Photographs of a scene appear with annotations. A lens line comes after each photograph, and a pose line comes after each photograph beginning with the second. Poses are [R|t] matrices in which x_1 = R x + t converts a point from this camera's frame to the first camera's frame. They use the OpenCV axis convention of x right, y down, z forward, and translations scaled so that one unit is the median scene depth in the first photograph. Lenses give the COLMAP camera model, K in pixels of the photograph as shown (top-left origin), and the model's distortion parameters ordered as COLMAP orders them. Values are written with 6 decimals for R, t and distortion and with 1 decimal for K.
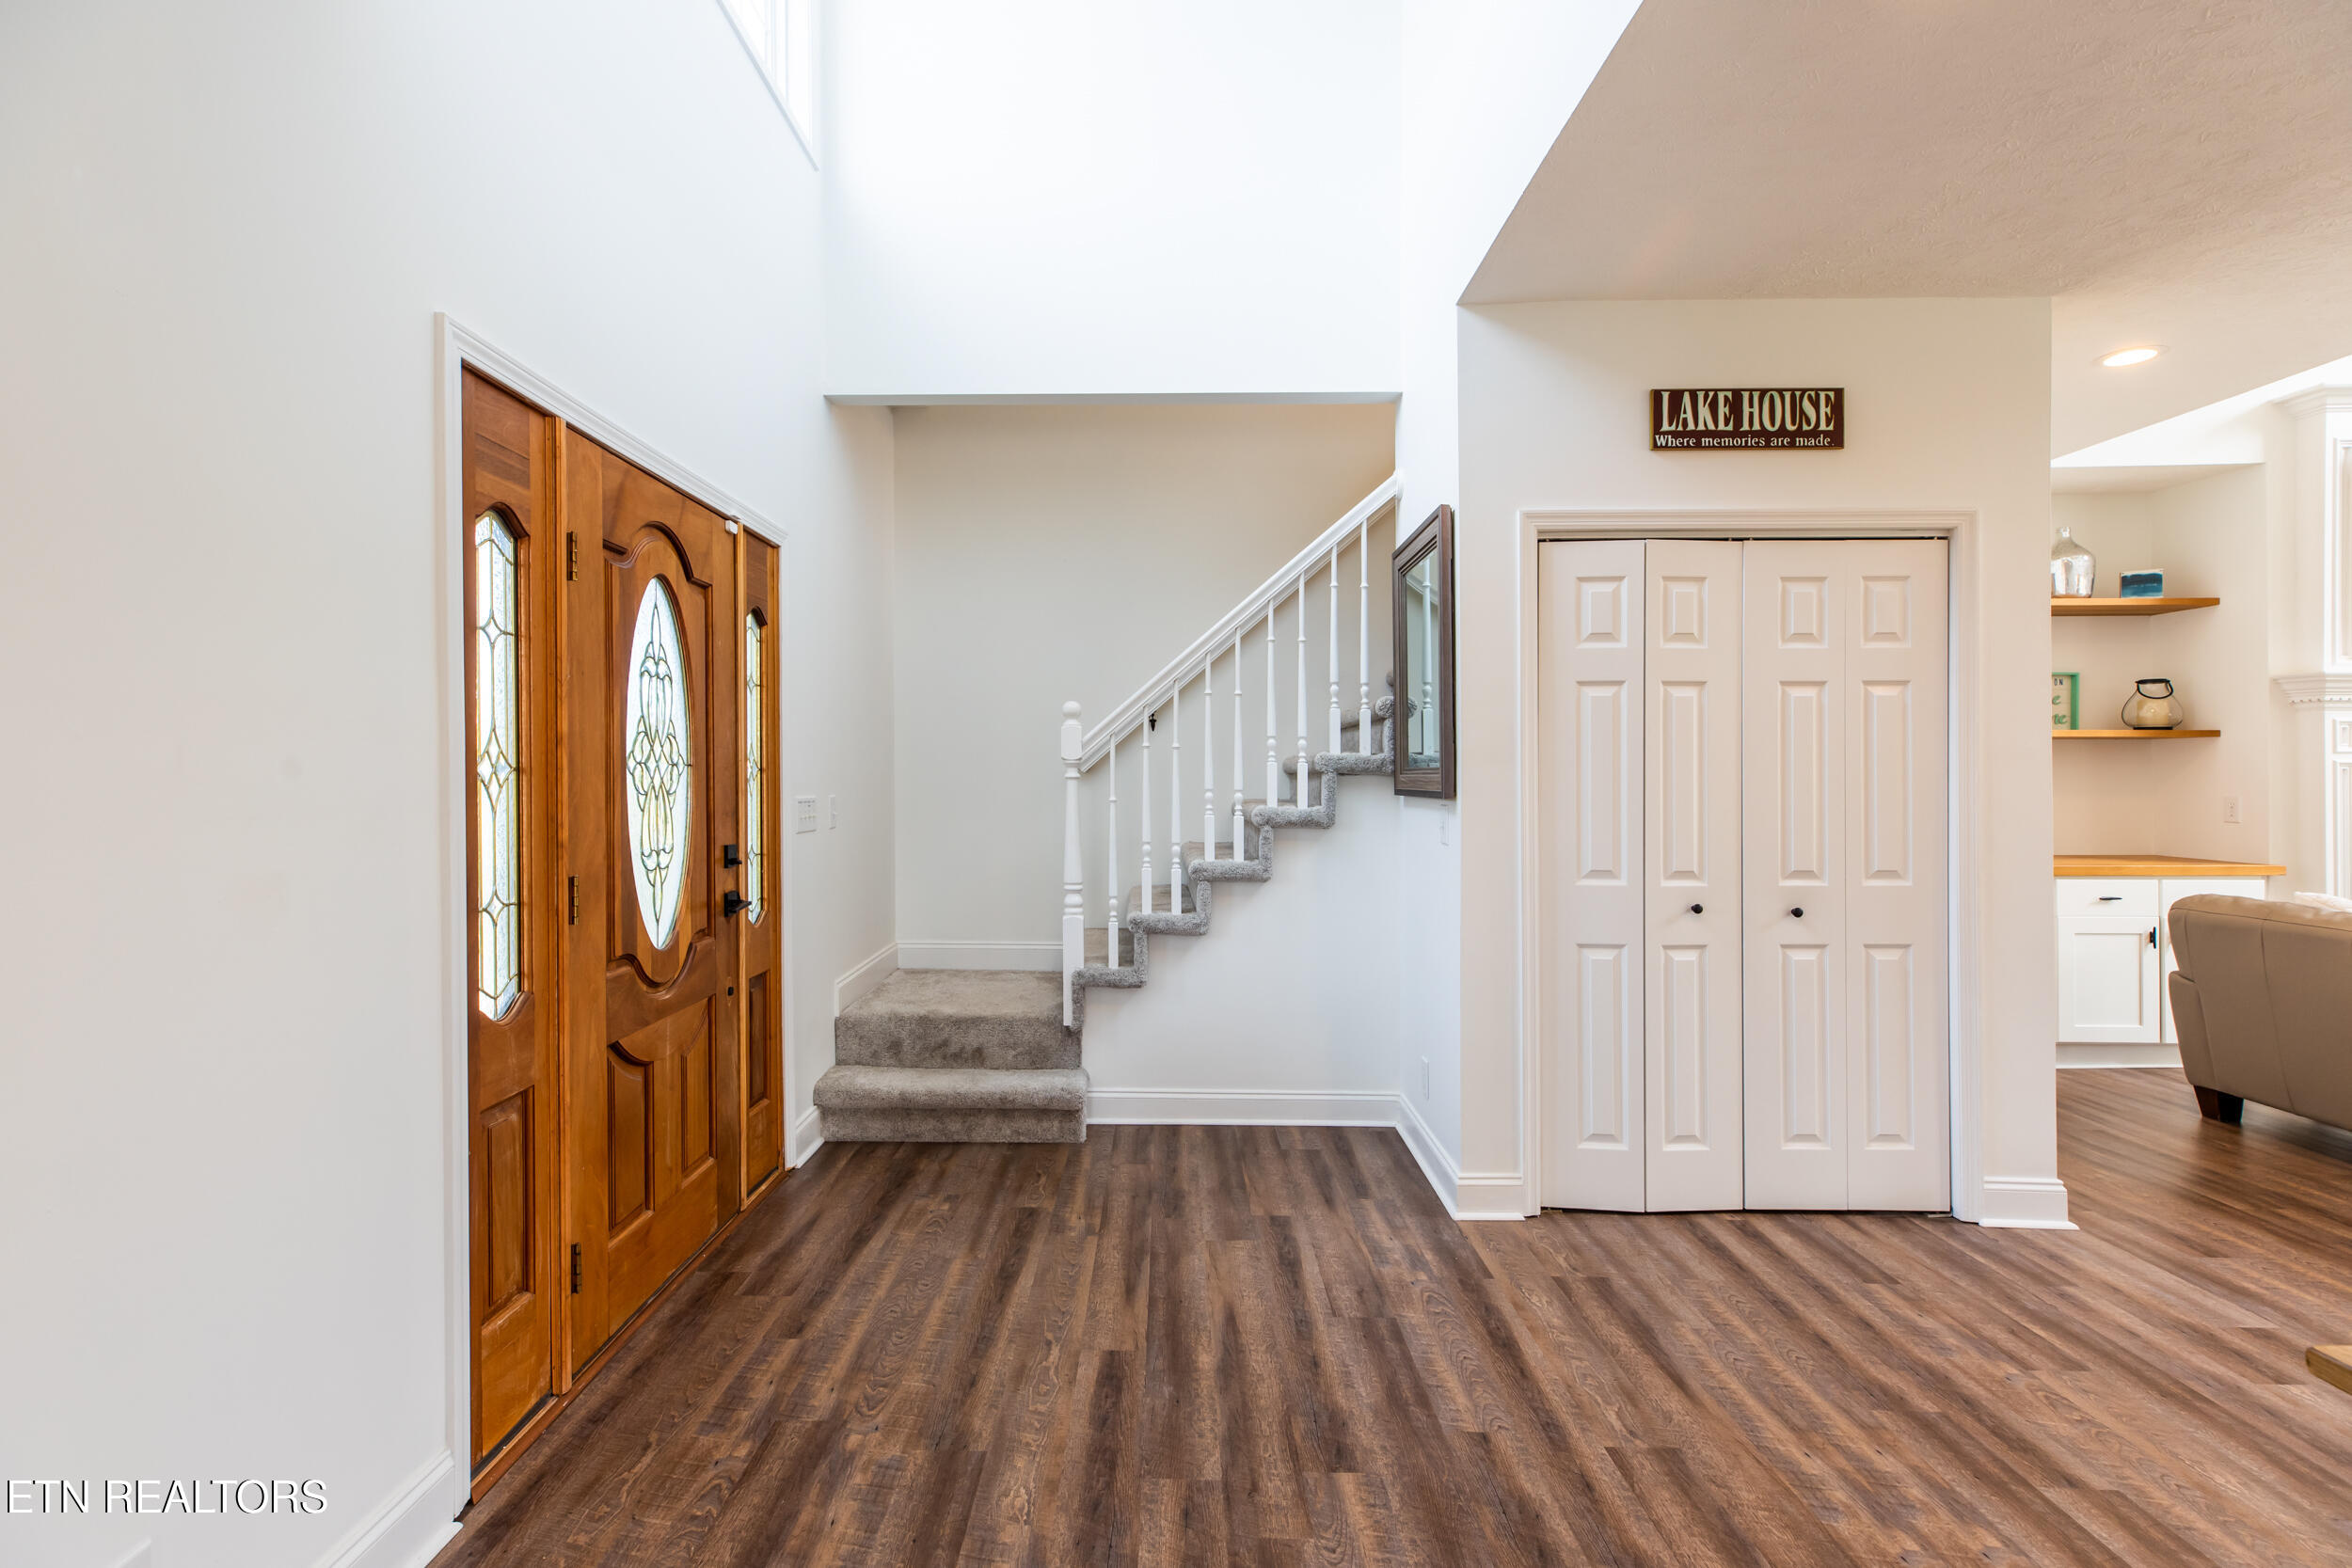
lens RADIAL K [[1070.8, 0, 1184.7], [0, 1070.8, 781.0], [0, 0, 1]] dist [0.017830, -0.005117]
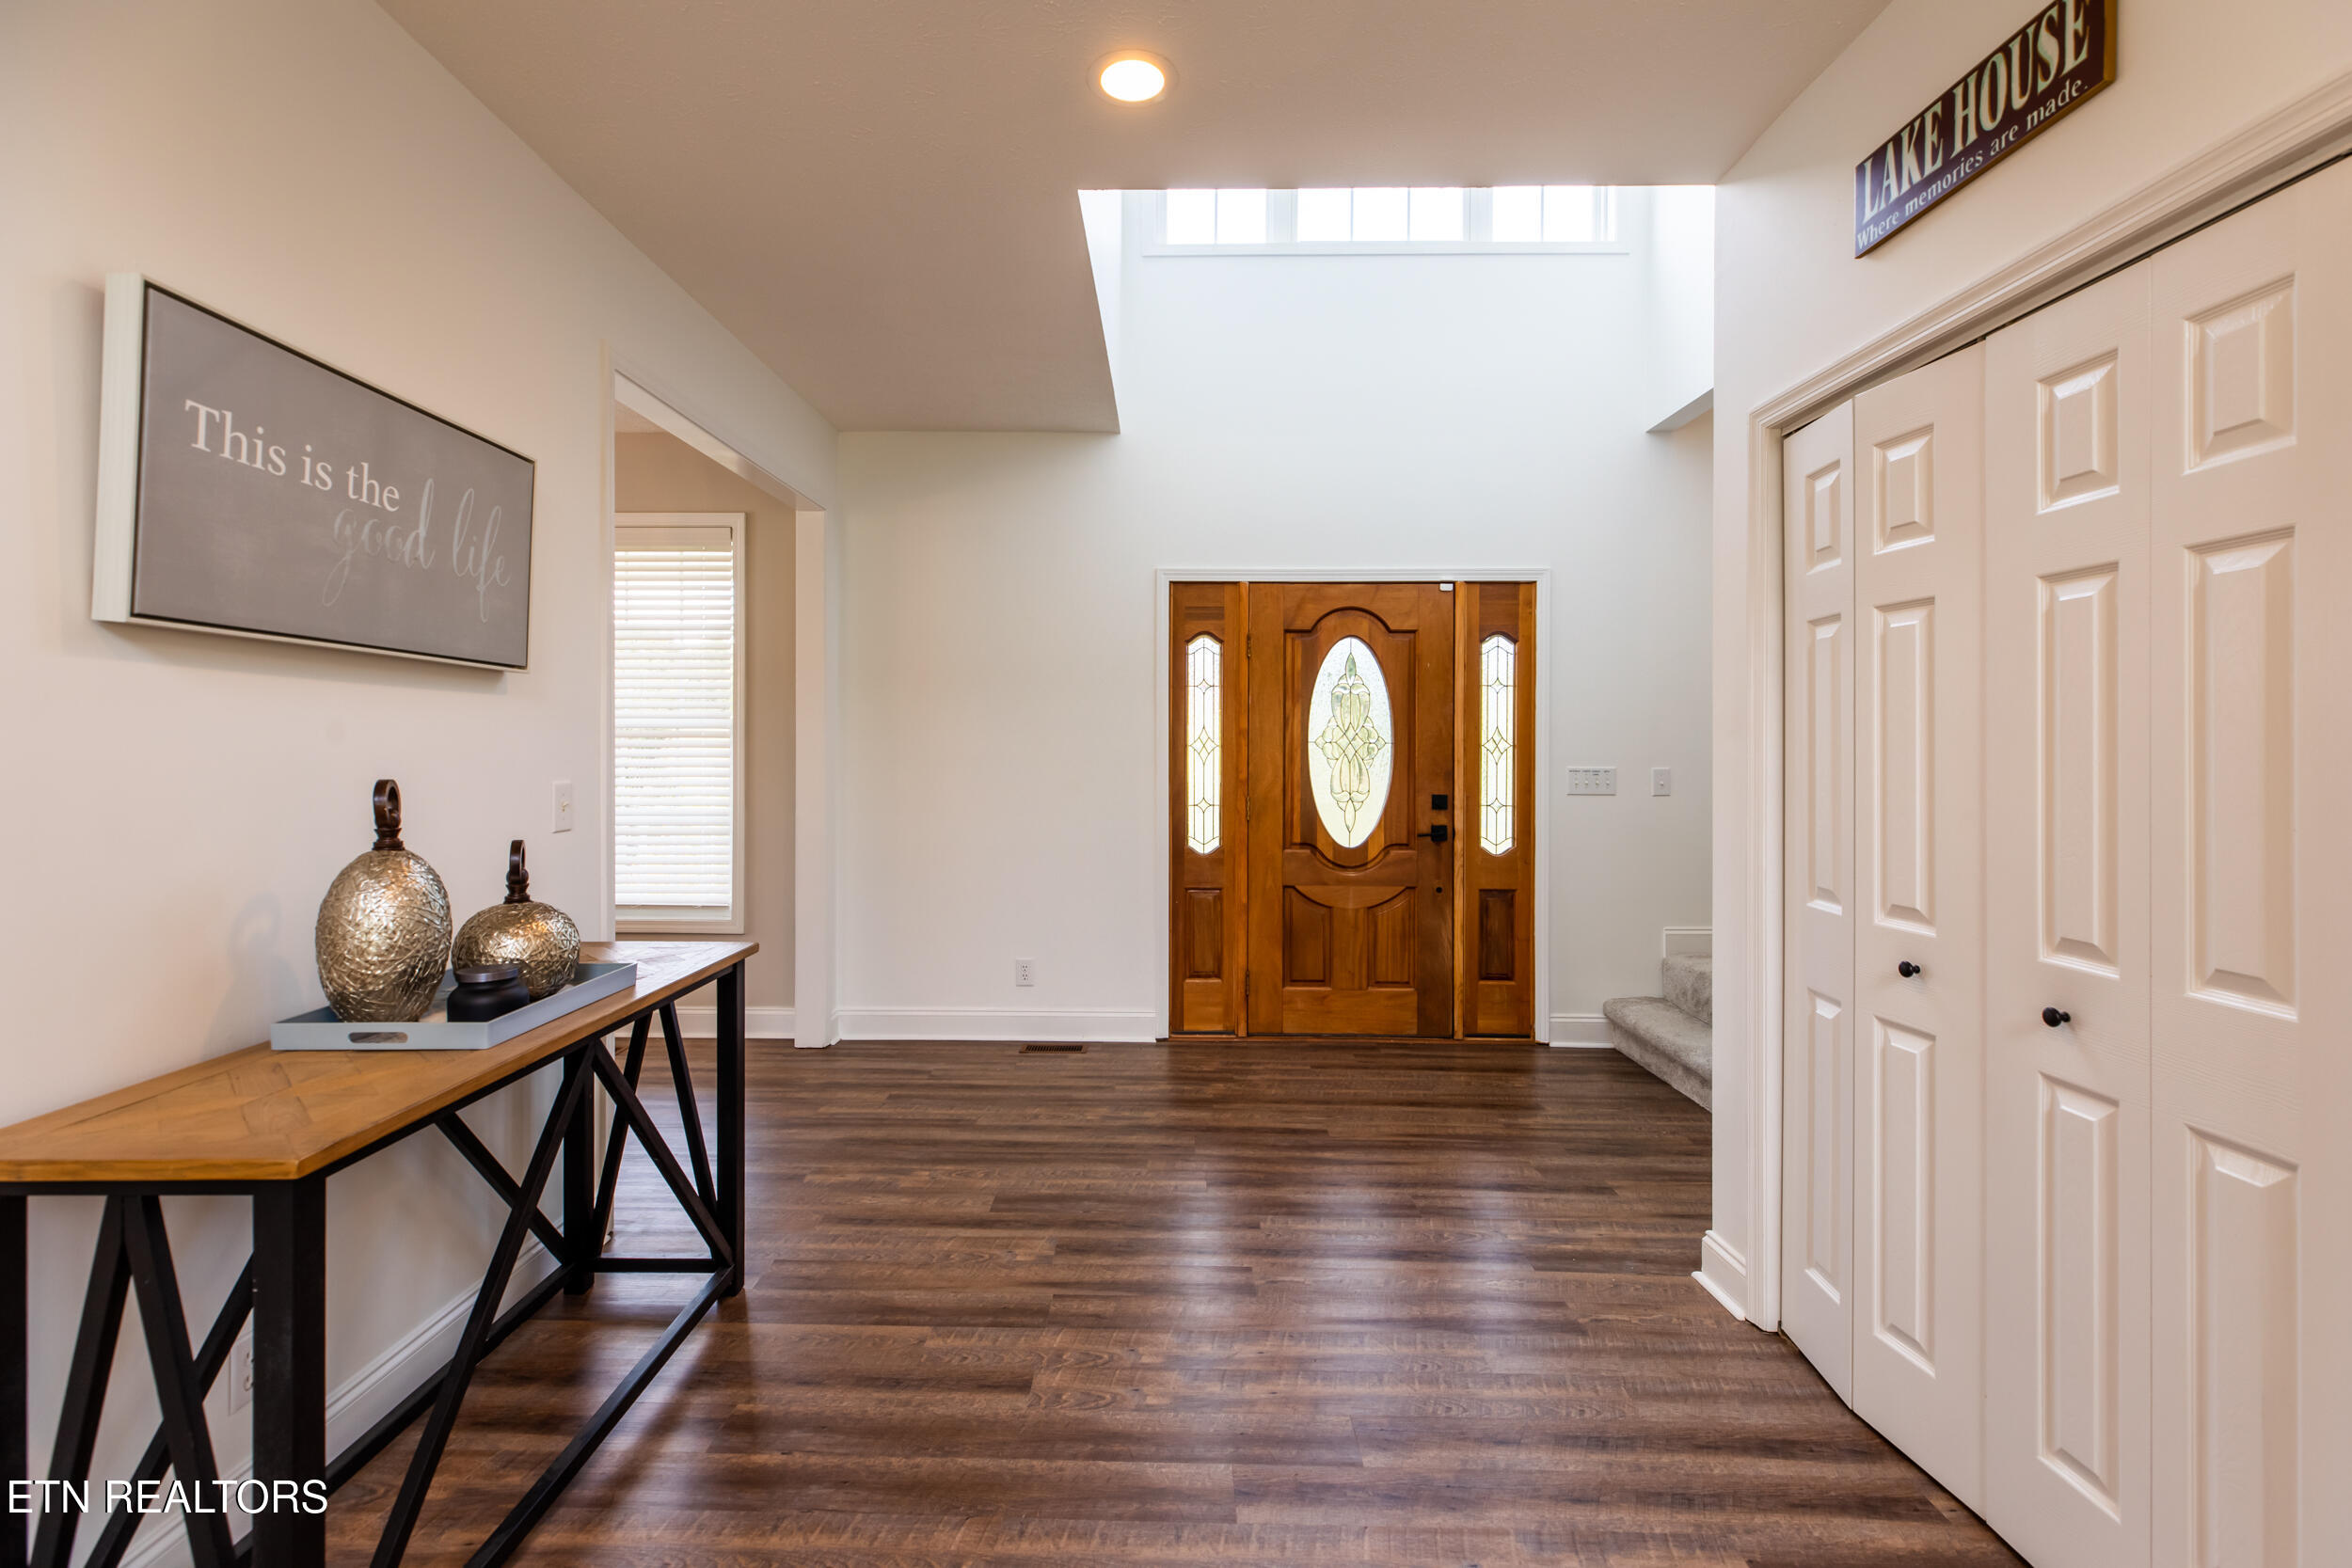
lens RADIAL K [[1119.1, 0, 1172.2], [0, 1119.1, 754.2], [0, 0, 1]] dist [-0.020582, 0.012791]
pose [[0.002152, 0.006584, -0.999976, 1.151641], [-0.008105, 0.999946, 0.006566, -0.004784], [0.999965, 0.008090, 0.002206, 0.599870]]
